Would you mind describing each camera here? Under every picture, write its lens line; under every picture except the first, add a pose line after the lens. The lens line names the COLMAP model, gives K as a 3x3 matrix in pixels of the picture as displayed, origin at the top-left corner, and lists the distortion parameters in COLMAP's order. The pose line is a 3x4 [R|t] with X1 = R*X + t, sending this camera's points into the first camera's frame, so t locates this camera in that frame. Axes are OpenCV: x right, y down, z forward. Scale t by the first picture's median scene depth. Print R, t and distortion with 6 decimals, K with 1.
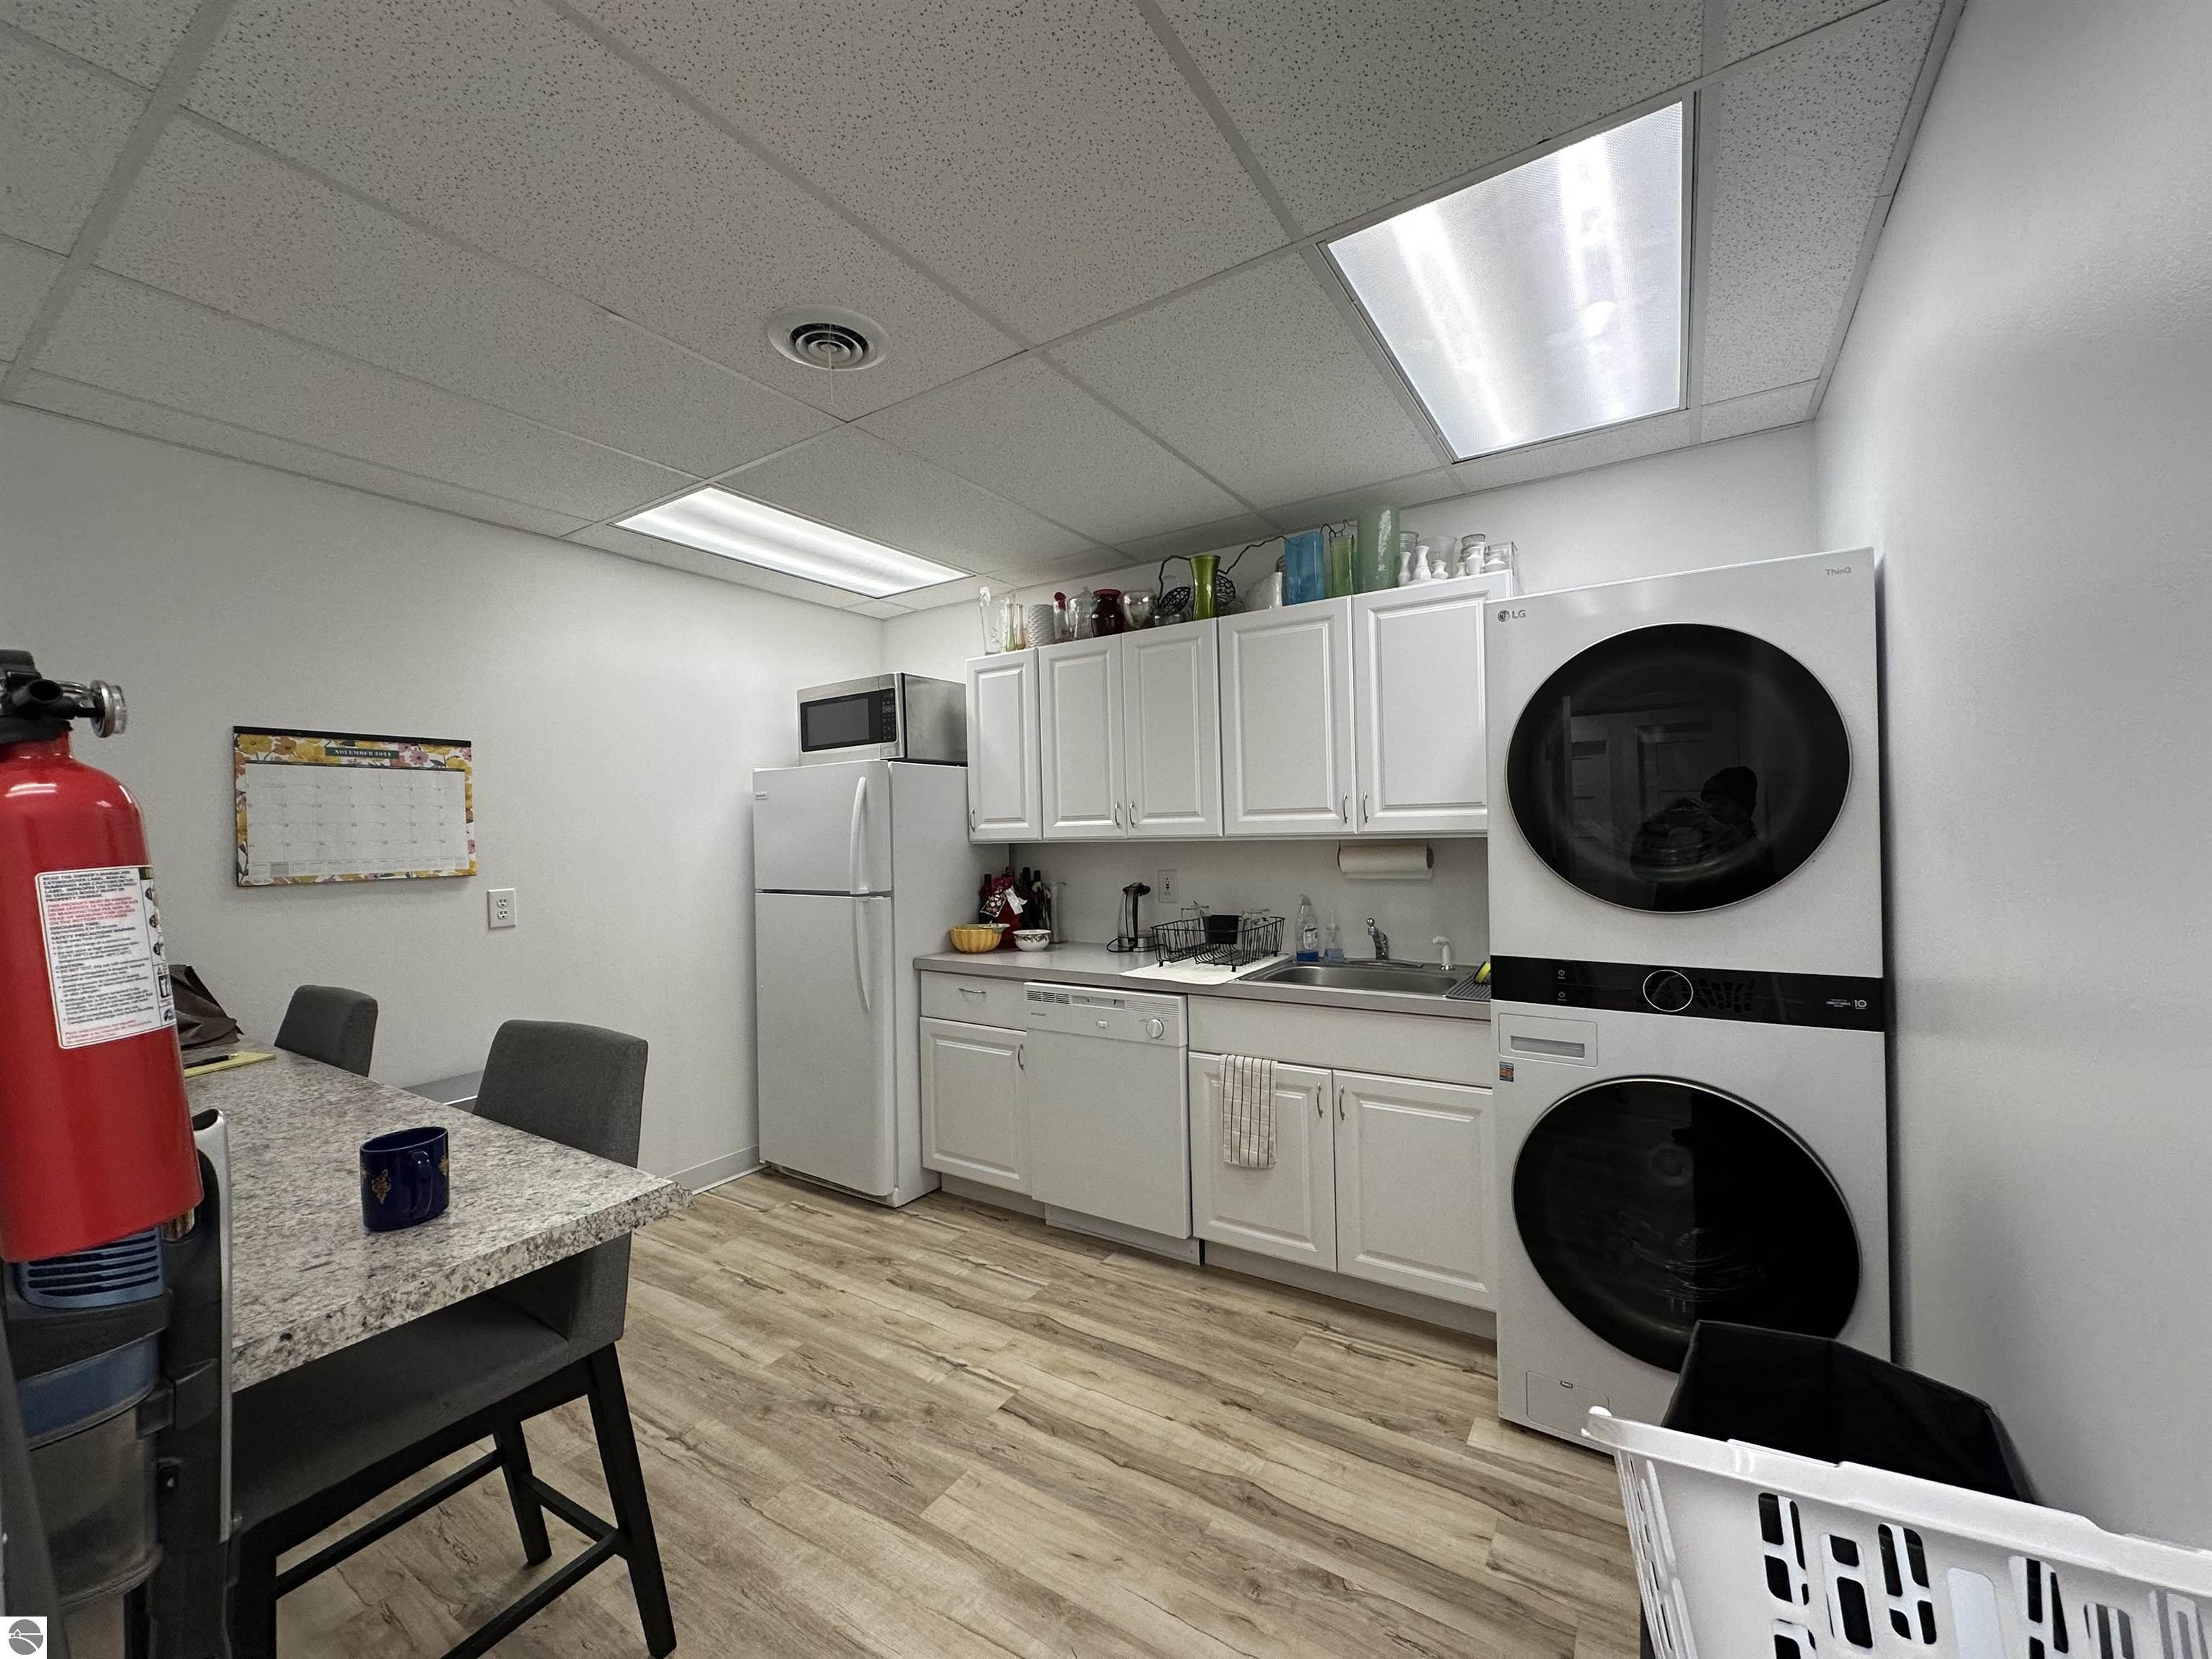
lens RADIAL K [[881.4, 0, 1101.7], [0, 881.4, 826.9], [0, 0, 1]] dist [-0.000637, 0.000020]
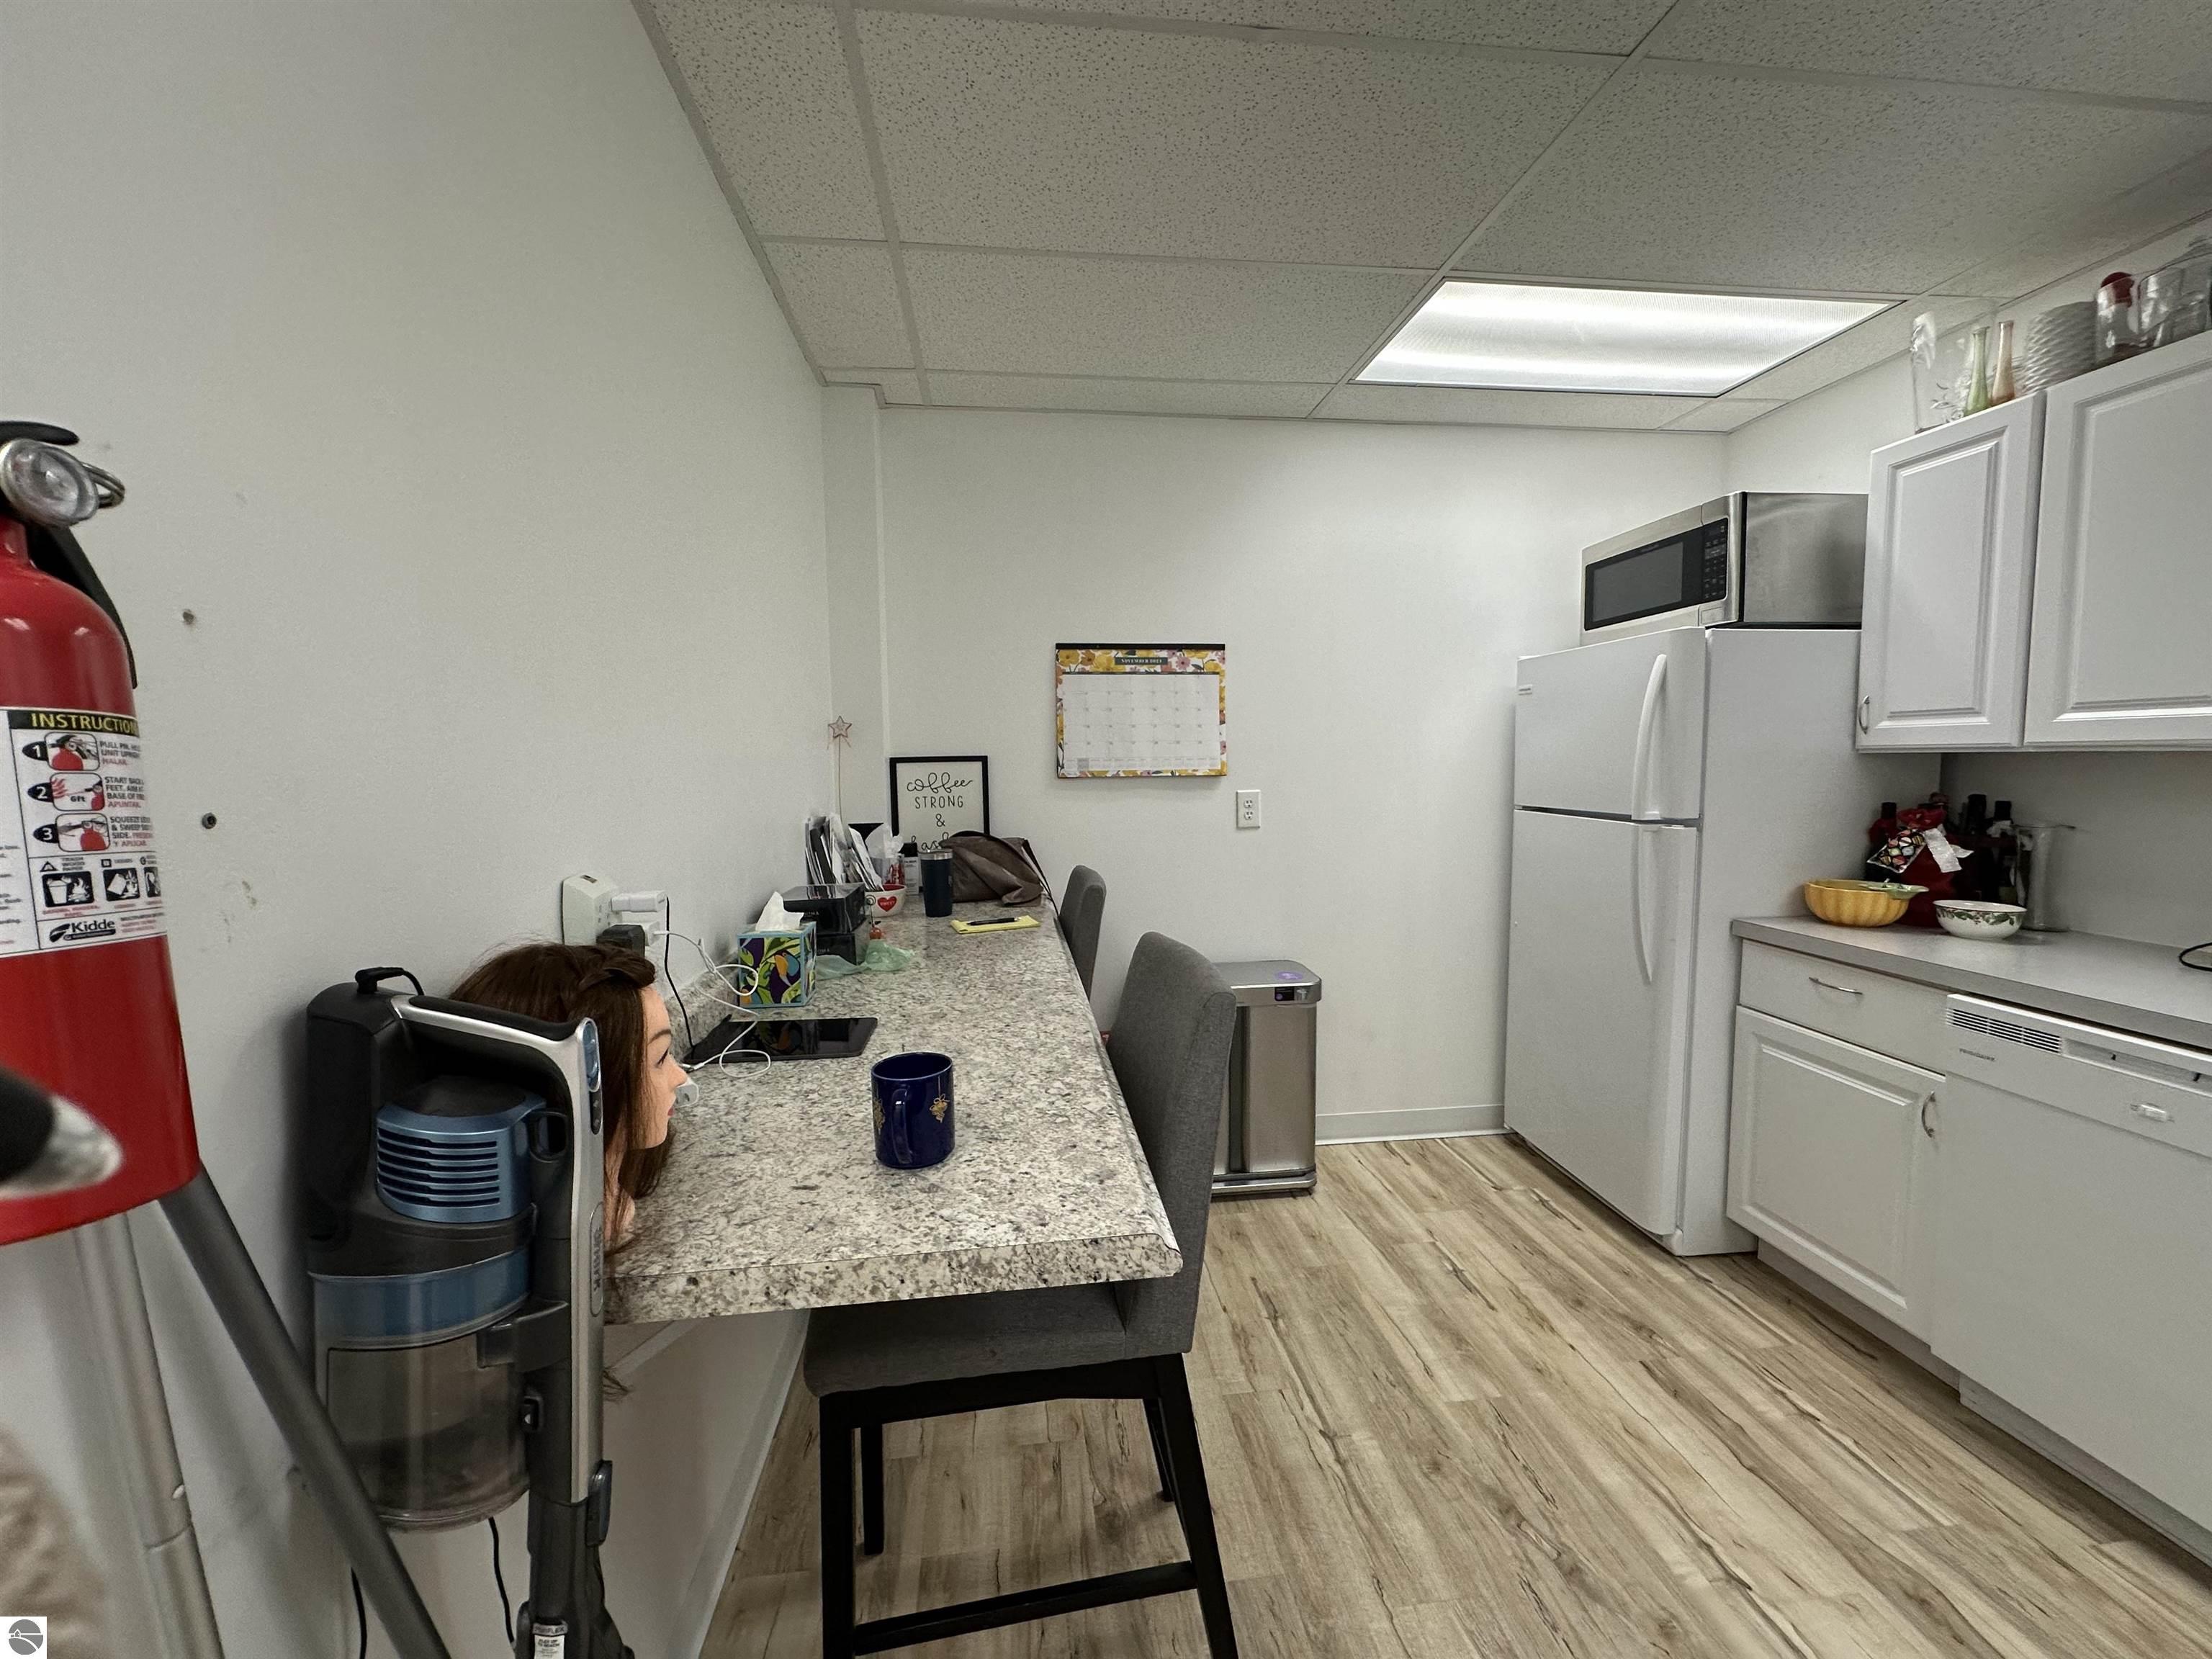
lens RADIAL K [[881.4, 0, 1101.7], [0, 881.4, 826.9], [0, 0, 1]] dist [-0.000637, 0.000020]
pose [[0.638108, 0.076946, -0.766092, -0.008475], [-0.000930, 0.995070, 0.099170, 0.011885], [0.769946, -0.062569, 0.635034, 0.218511]]
